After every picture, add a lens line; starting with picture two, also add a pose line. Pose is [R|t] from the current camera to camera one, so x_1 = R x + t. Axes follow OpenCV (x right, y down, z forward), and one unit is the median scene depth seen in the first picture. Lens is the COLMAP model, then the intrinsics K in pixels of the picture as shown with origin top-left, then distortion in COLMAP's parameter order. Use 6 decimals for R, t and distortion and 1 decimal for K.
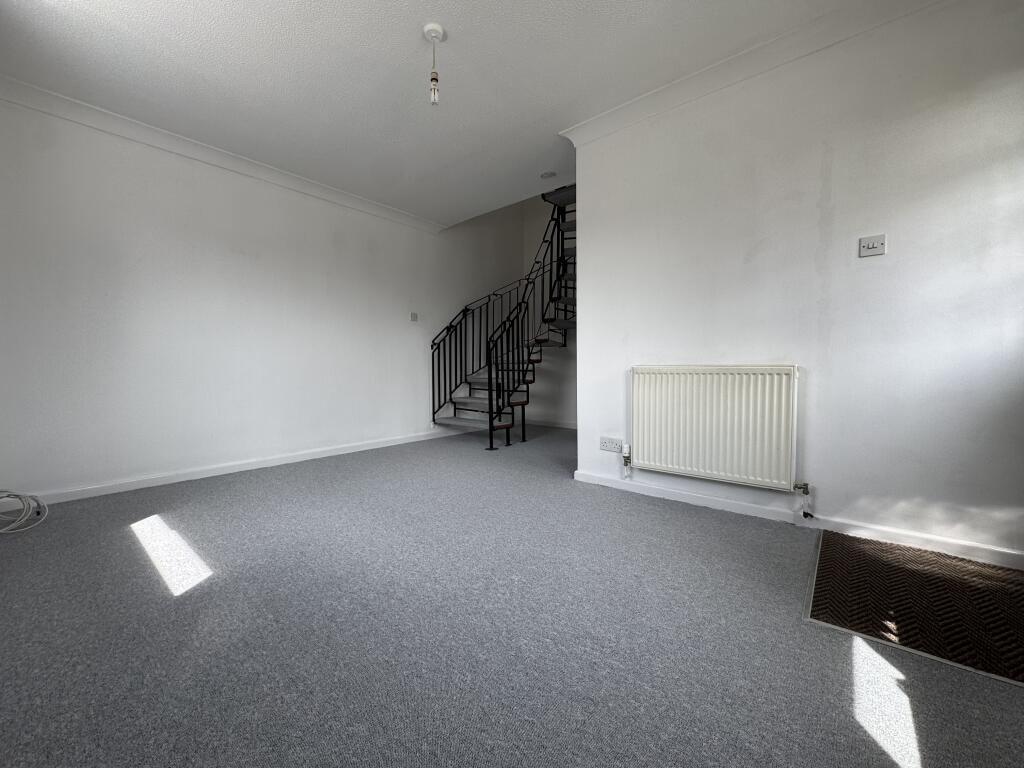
lens RADIAL K [[408.6, 0, 512.0], [0, 408.6, 384.0], [0, 0, 1]] dist [-0.001177, -0.000113]
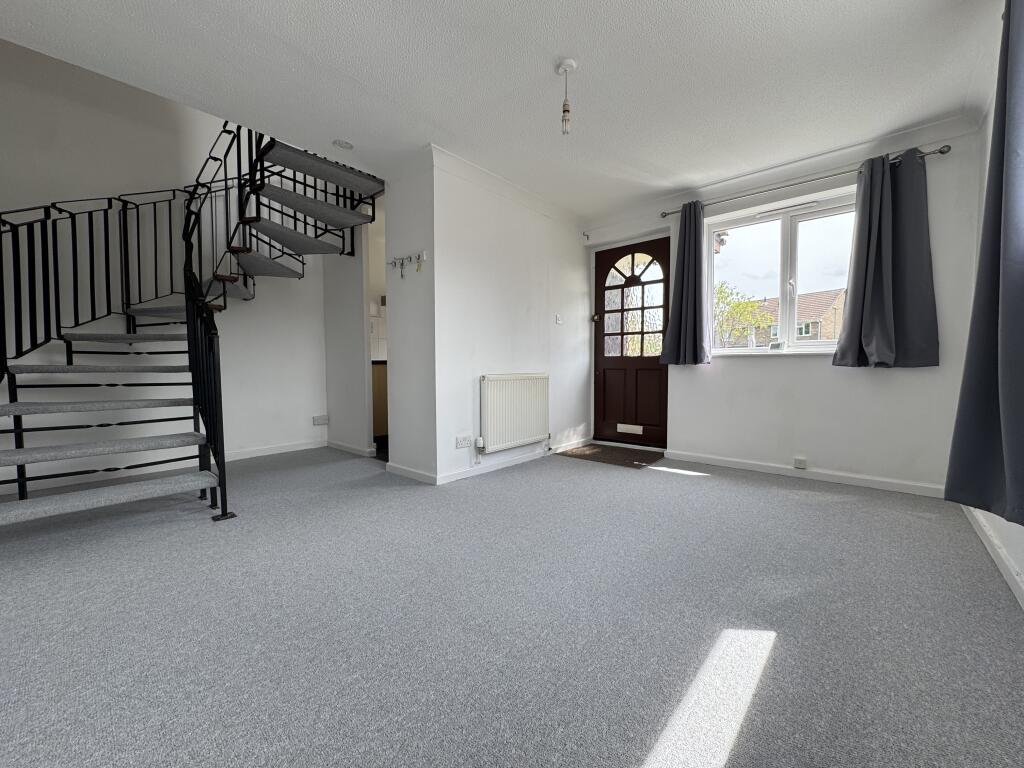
lens RADIAL K [[408.6, 0, 512.0], [0, 408.6, 384.0], [0, 0, 1]] dist [-0.001177, -0.000113]
pose [[0.029539, -0.040583, 0.998739, -1.282515], [0.040635, 0.998398, 0.039367, -0.082556], [-0.998737, 0.039421, 0.031141, 1.134851]]
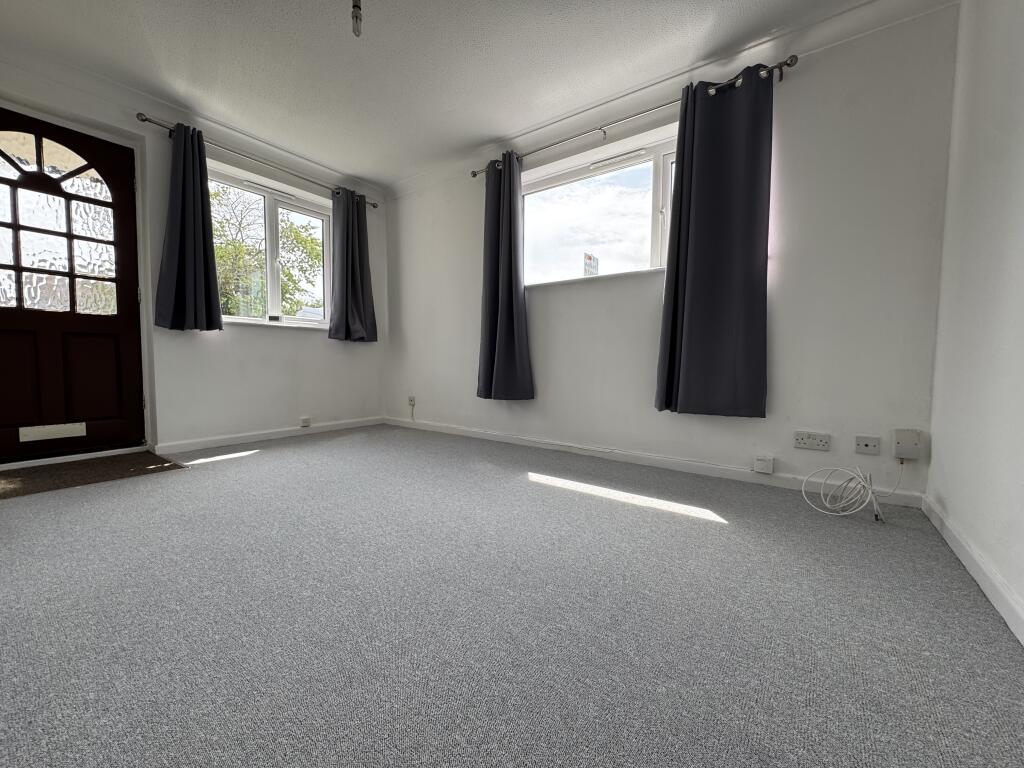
lens RADIAL K [[408.6, 0, 512.0], [0, 408.6, 384.0], [0, 0, 1]] dist [-0.001177, -0.000113]
pose [[-0.998364, -0.004098, -0.057038, -0.467102], [-0.009654, 0.995193, 0.097461, -0.024438], [0.056364, 0.097852, -0.993604, 1.985831]]
